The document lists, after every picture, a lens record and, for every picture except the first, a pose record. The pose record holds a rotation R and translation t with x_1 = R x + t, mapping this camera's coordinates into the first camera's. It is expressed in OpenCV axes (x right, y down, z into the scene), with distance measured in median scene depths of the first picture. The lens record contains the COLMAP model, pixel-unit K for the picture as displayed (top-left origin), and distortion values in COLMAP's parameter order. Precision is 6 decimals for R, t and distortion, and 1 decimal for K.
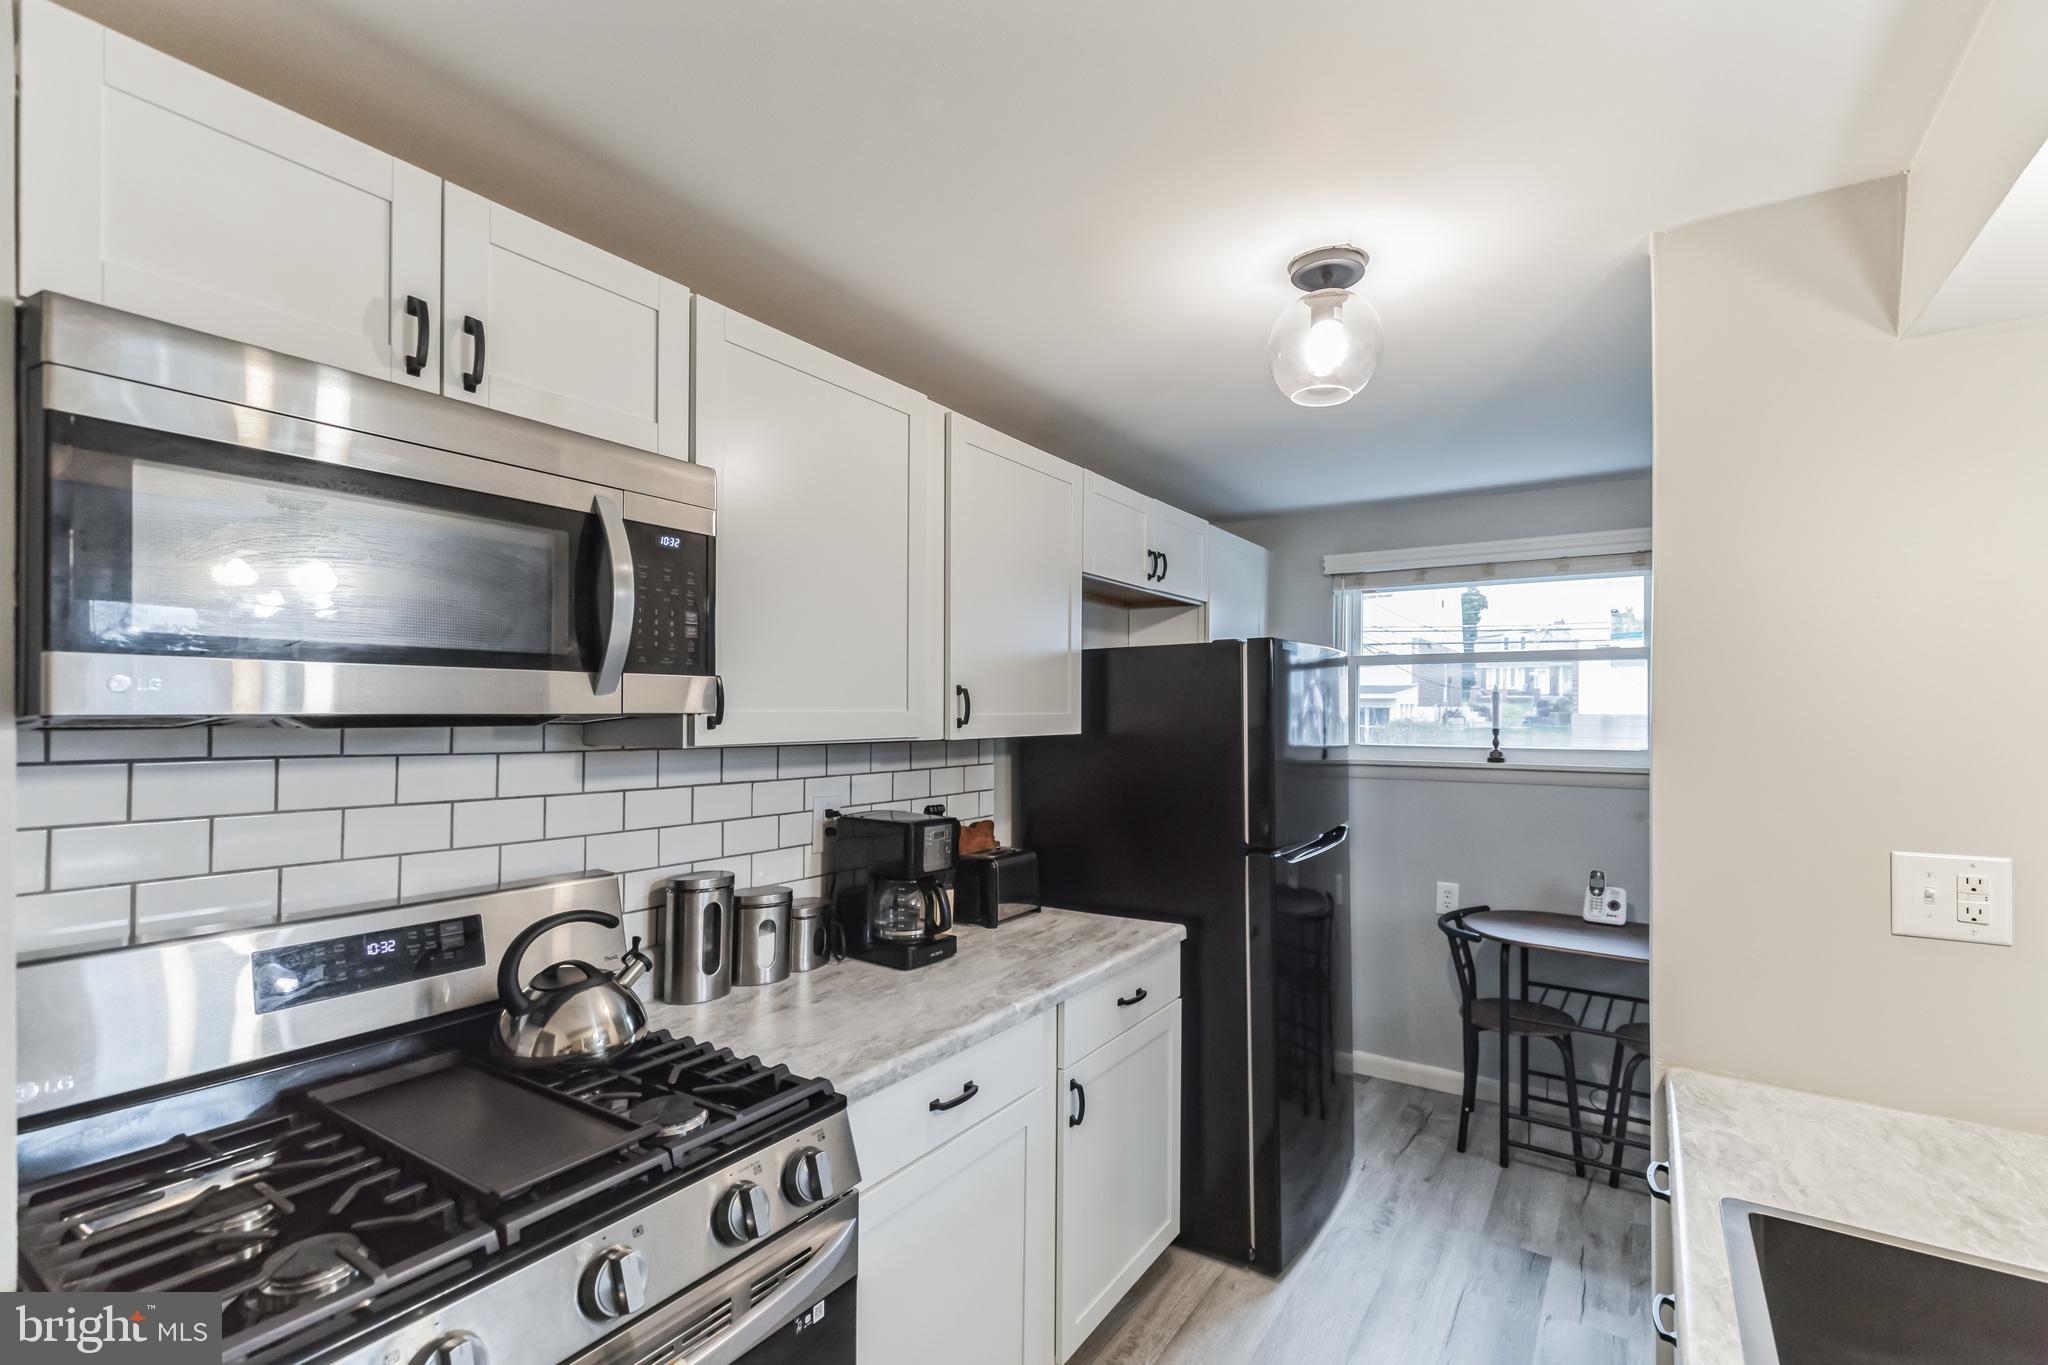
lens RADIAL K [[946.1, 0, 1016.9], [0, 946.1, 700.8], [0, 0, 1]] dist [0.000747, -0.000001]
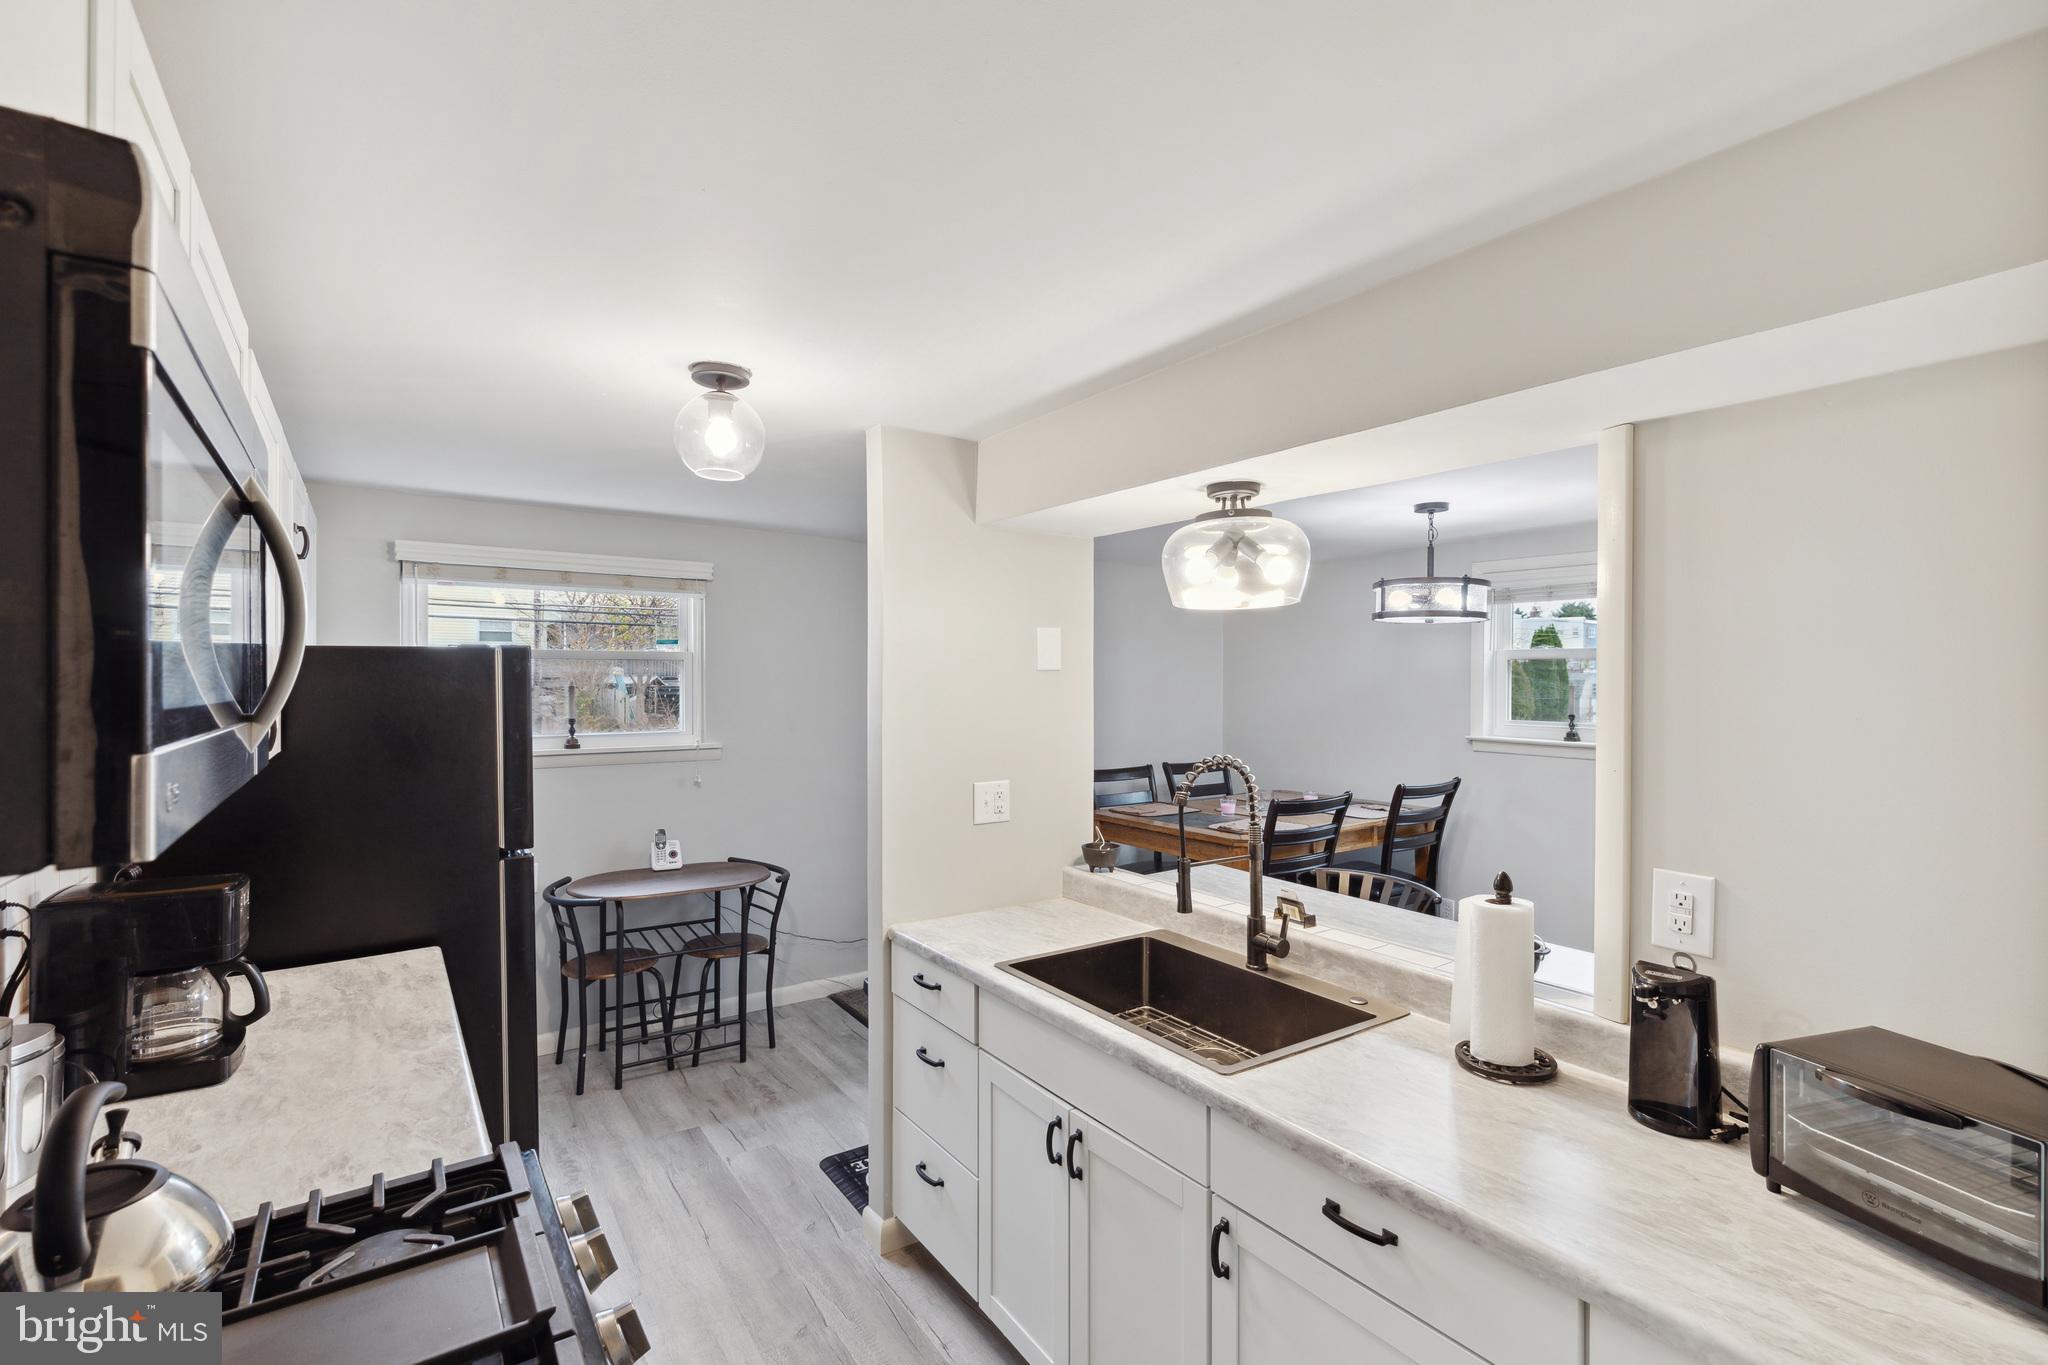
lens RADIAL K [[946.1, 0, 1072.1], [0, 946.1, 680.9], [0, 0, 1]] dist [0.000747, -0.000001]
pose [[0.336273, -0.005333, 0.941749, -0.554852], [-0.007400, 0.999938, 0.008305, -0.046169], [-0.941735, -0.009762, 0.336213, 0.095533]]
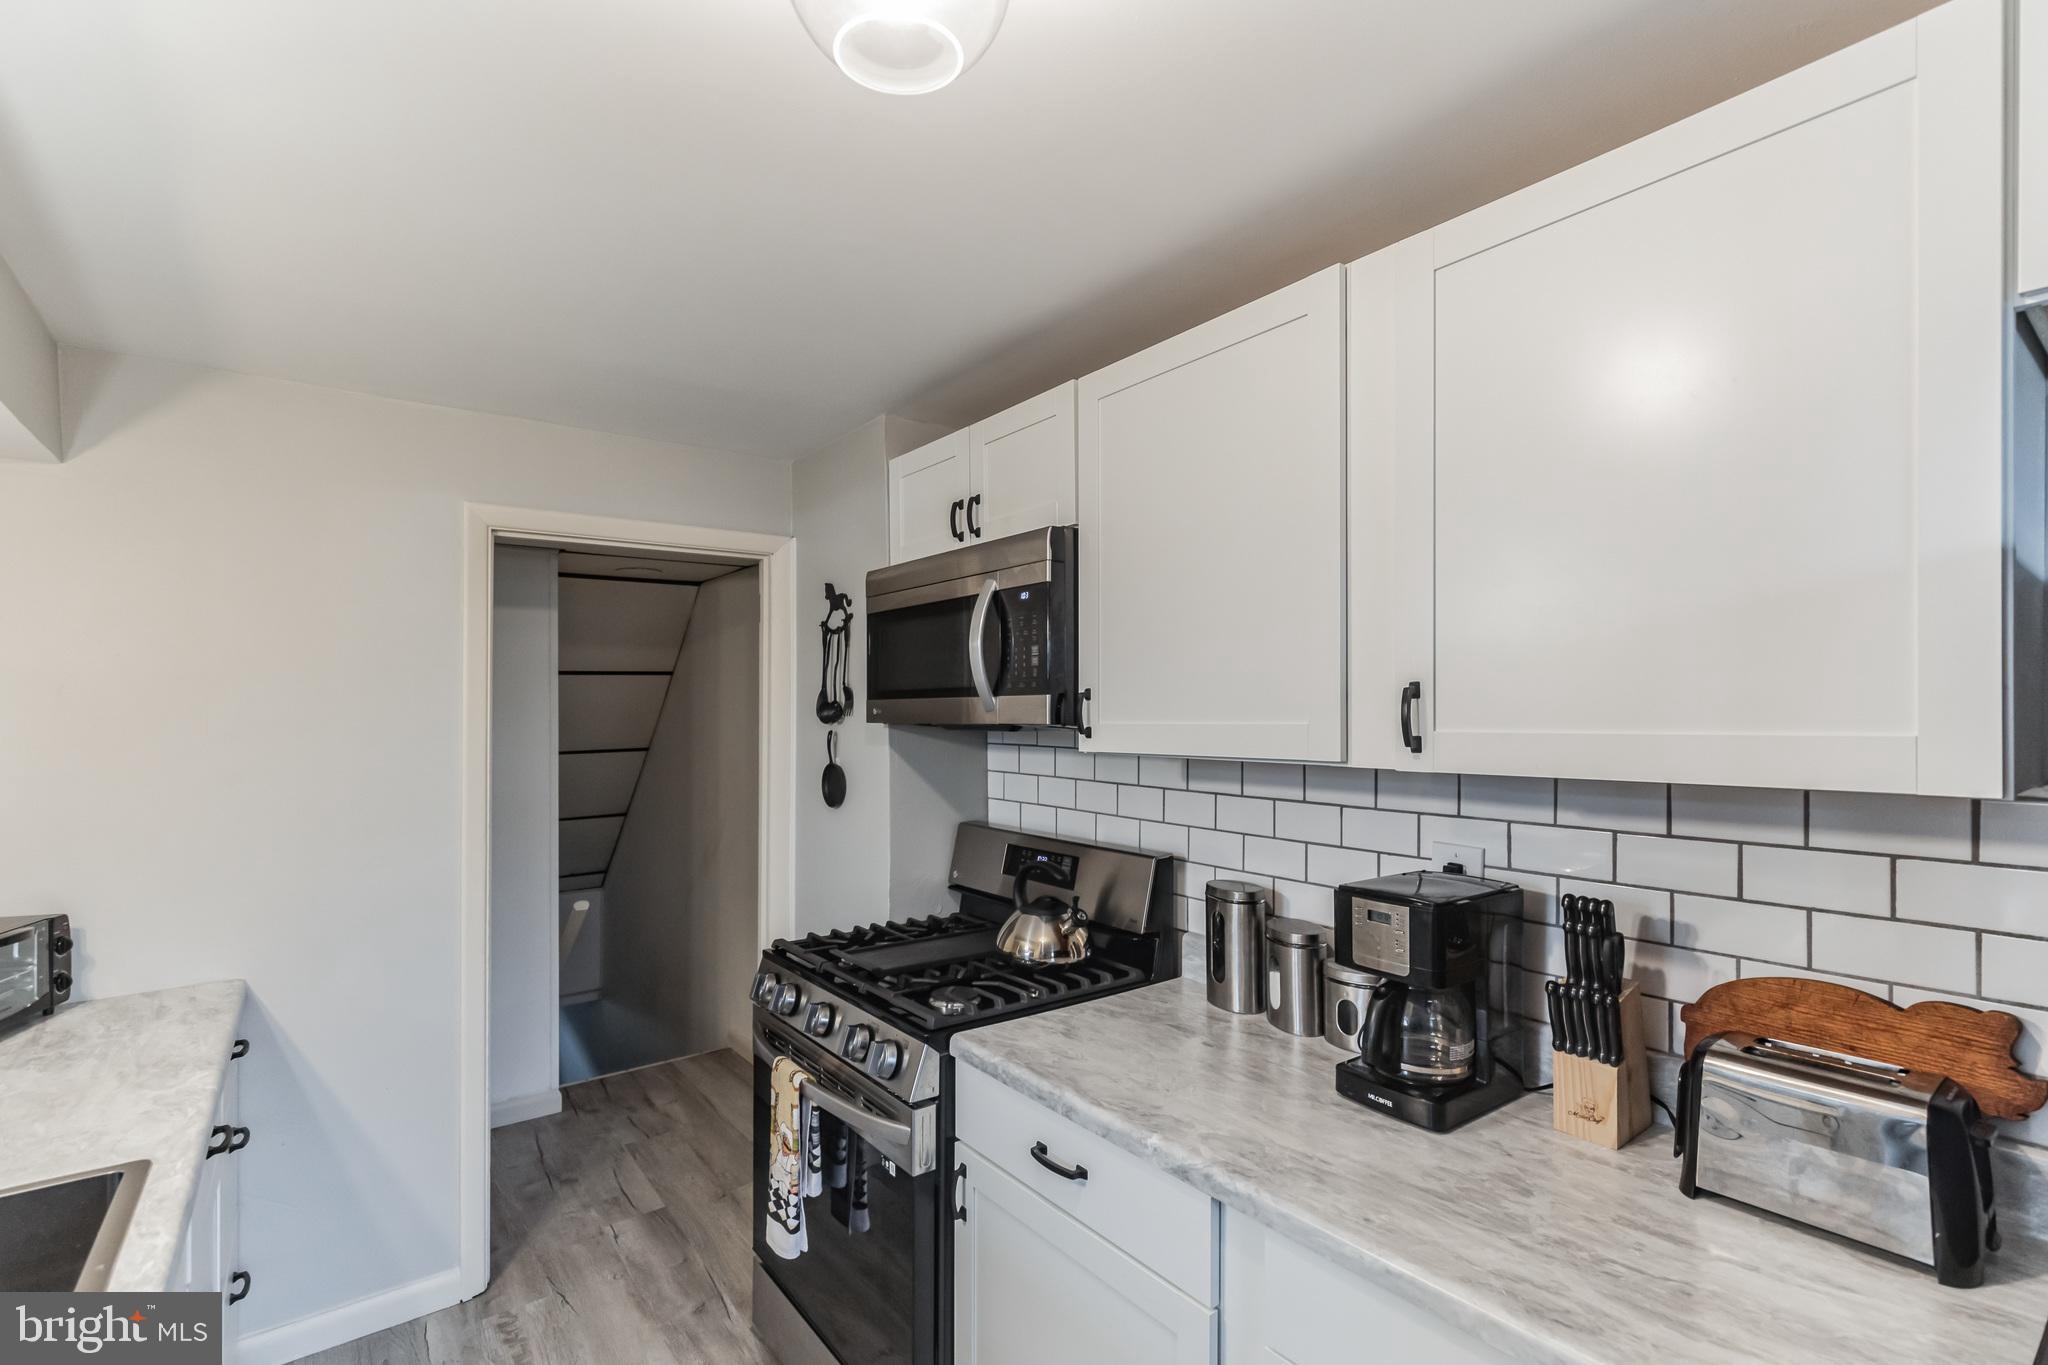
lens RADIAL K [[946.1, 0, 1014.7], [0, 946.1, 691.5], [0, 0, 1]] dist [0.000747, -0.000001]
pose [[-0.335868, -0.017216, -0.941752, 0.582238], [0.014616, 0.999617, -0.023487, -0.001052], [0.941796, -0.021653, -0.335488, 0.934192]]
